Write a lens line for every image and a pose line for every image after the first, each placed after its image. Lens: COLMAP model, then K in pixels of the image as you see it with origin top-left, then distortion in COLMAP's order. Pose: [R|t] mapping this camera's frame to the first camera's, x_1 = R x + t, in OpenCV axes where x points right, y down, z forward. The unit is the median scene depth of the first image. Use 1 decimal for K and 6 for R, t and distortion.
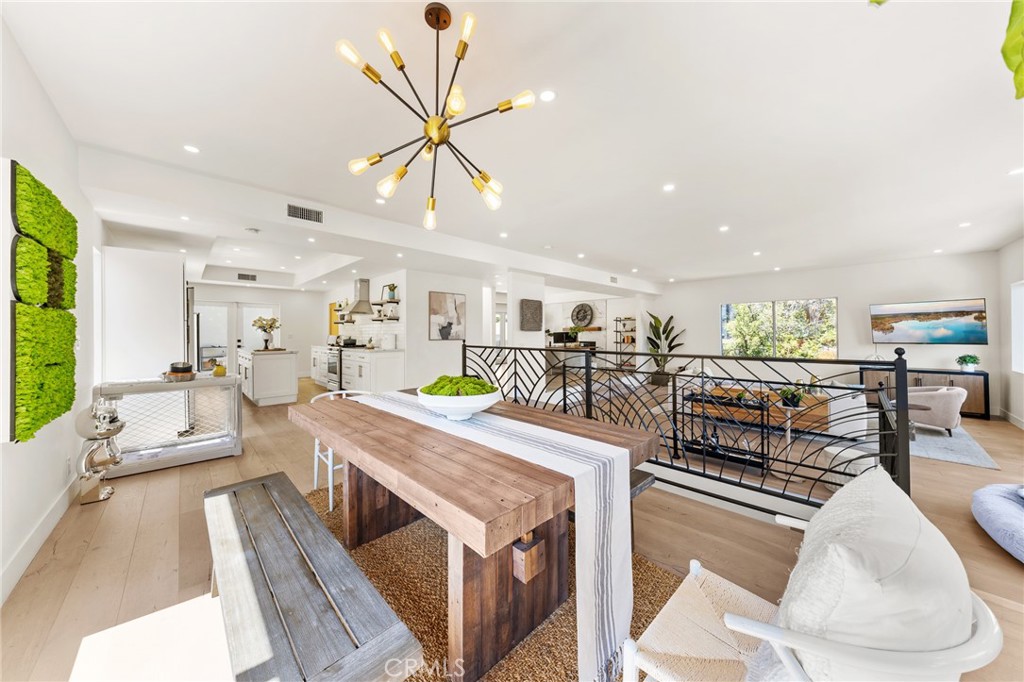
lens RADIAL K [[339.4, 0, 507.6], [0, 339.4, 334.3], [0, 0, 1]] dist [-0.008294, 0.000019]
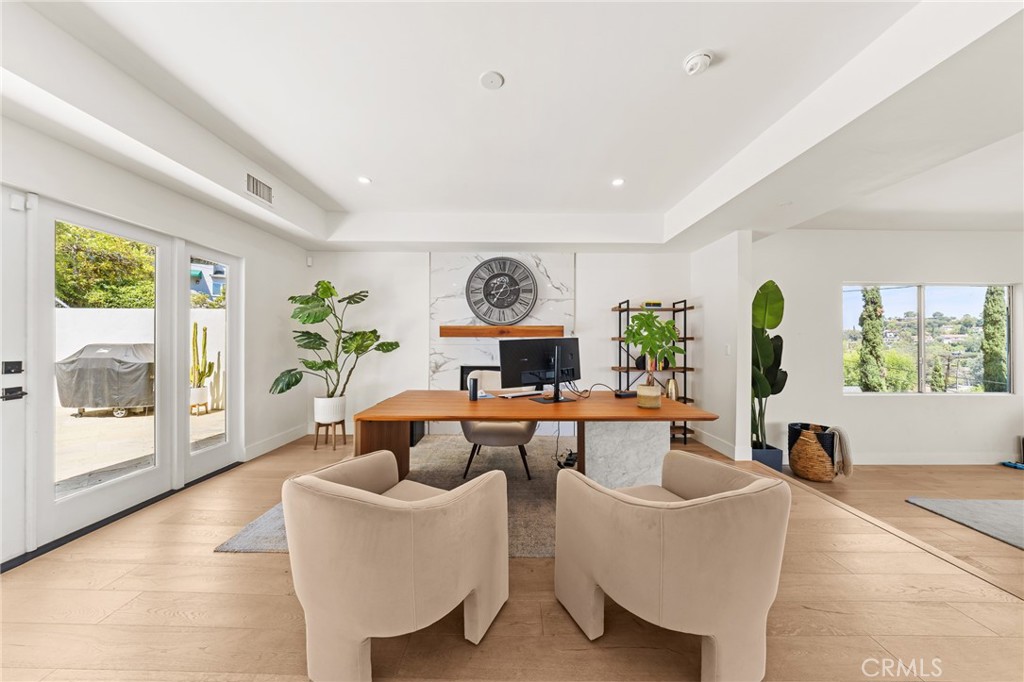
lens RADIAL K [[339.4, 0, 511.6], [0, 339.4, 340.2], [0, 0, 1]] dist [-0.008294, 0.000019]
pose [[0.694878, 0.011536, 0.719035, -0.022585], [-0.004217, 0.999920, -0.011967, -0.002523], [-0.719115, 0.005283, 0.694871, 0.855384]]
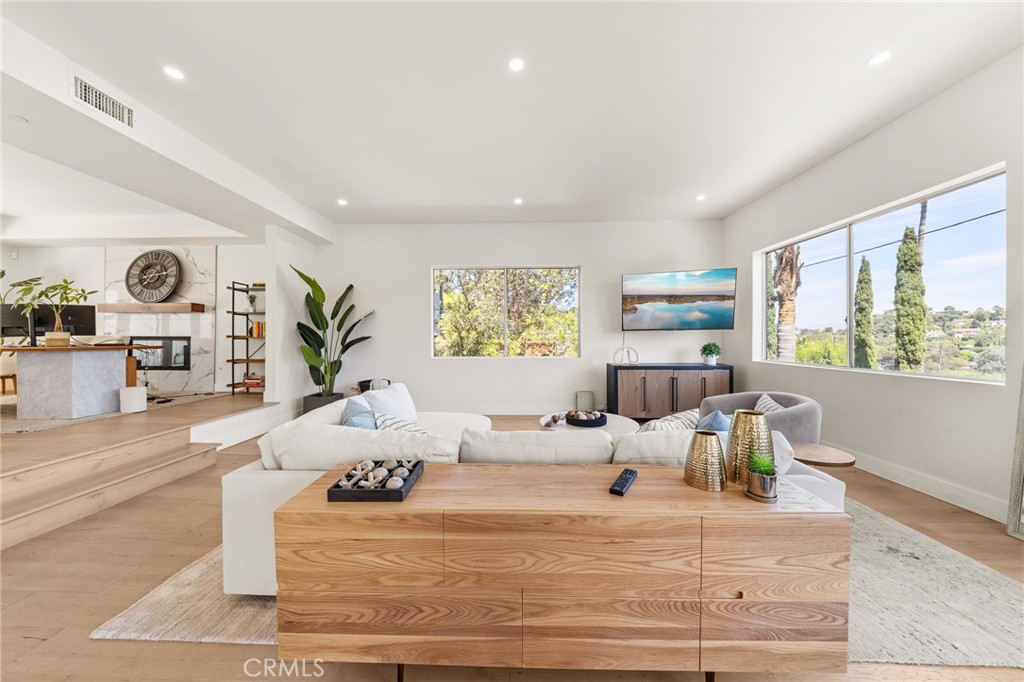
lens RADIAL K [[339.4, 0, 510.3], [0, 339.4, 339.8], [0, 0, 1]] dist [-0.008294, 0.000019]
pose [[0.710580, 0.002243, 0.703613, 0.272000], [0.000365, 0.999994, -0.003556, 0.030754], [-0.703616, 0.002784, 0.710575, 0.423738]]
